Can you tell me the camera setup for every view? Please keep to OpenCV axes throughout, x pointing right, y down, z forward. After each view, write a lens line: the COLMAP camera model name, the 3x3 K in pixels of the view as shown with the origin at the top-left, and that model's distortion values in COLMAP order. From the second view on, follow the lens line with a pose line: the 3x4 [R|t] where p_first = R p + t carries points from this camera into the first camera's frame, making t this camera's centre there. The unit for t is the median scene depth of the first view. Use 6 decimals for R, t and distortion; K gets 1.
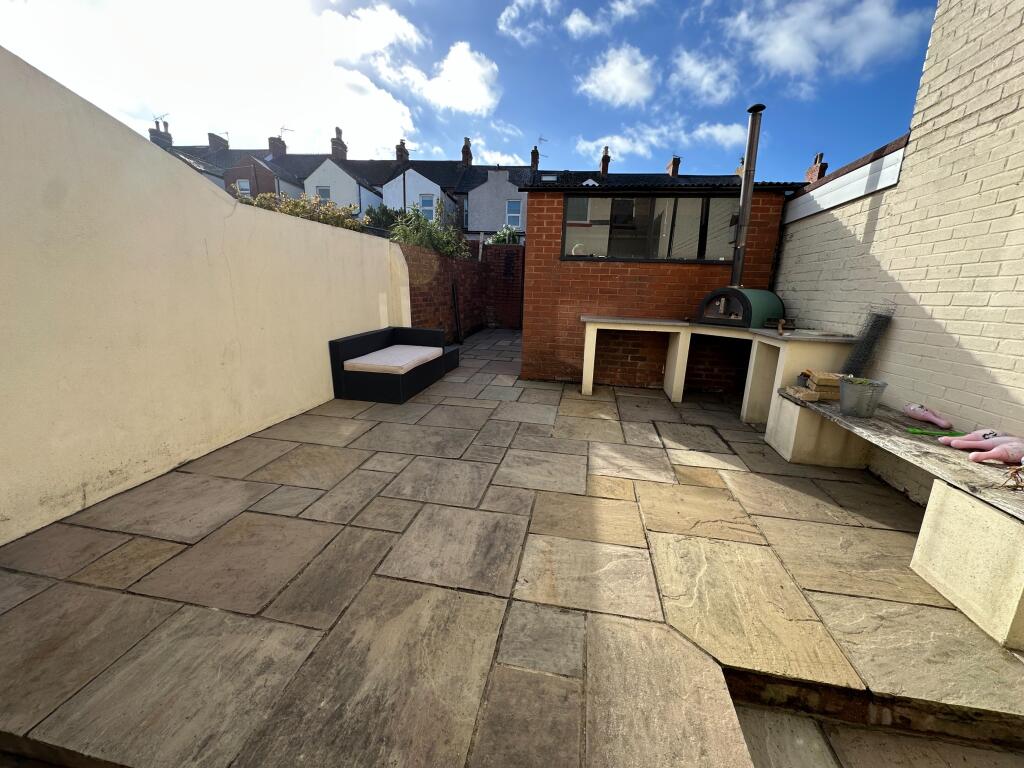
lens RADIAL K [[408.2, 0, 513.3], [0, 408.2, 383.0], [0, 0, 1]] dist [-0.004040, 0.000354]
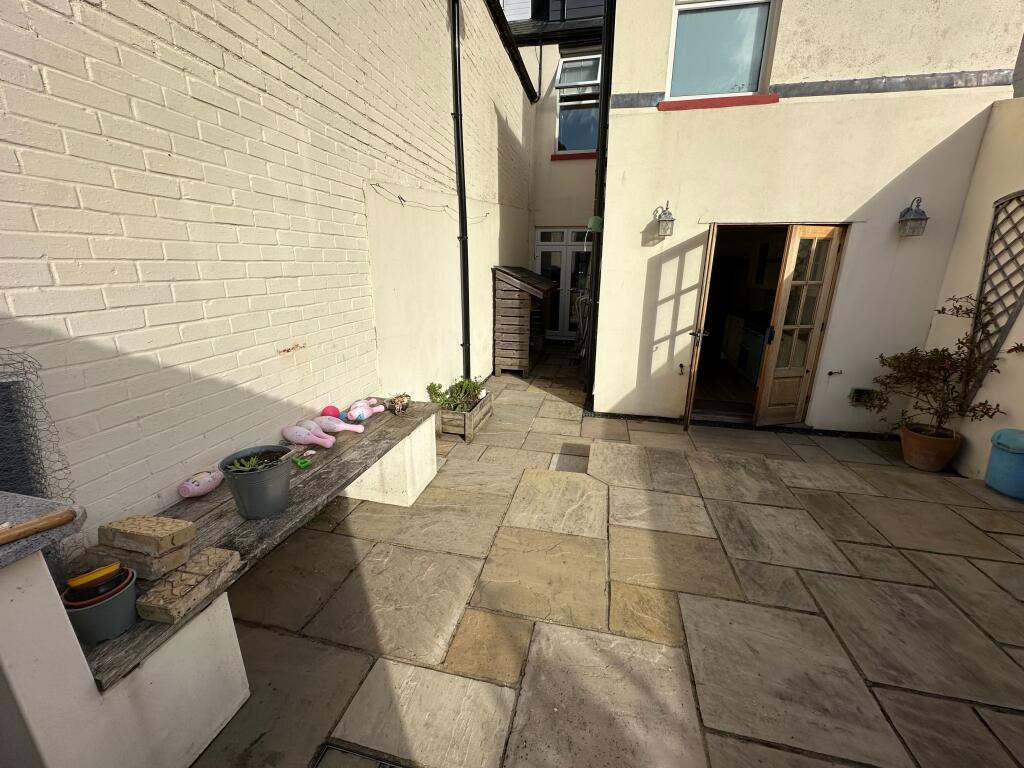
lens RADIAL K [[408.2, 0, 511.5], [0, 408.2, 384.0], [0, 0, 1]] dist [-0.004040, 0.000354]
pose [[-0.997812, -0.057022, 0.033453, 0.578131], [-0.033632, 0.873472, 0.485710, -0.503287], [-0.056916, 0.483523, -0.873479, 1.796399]]
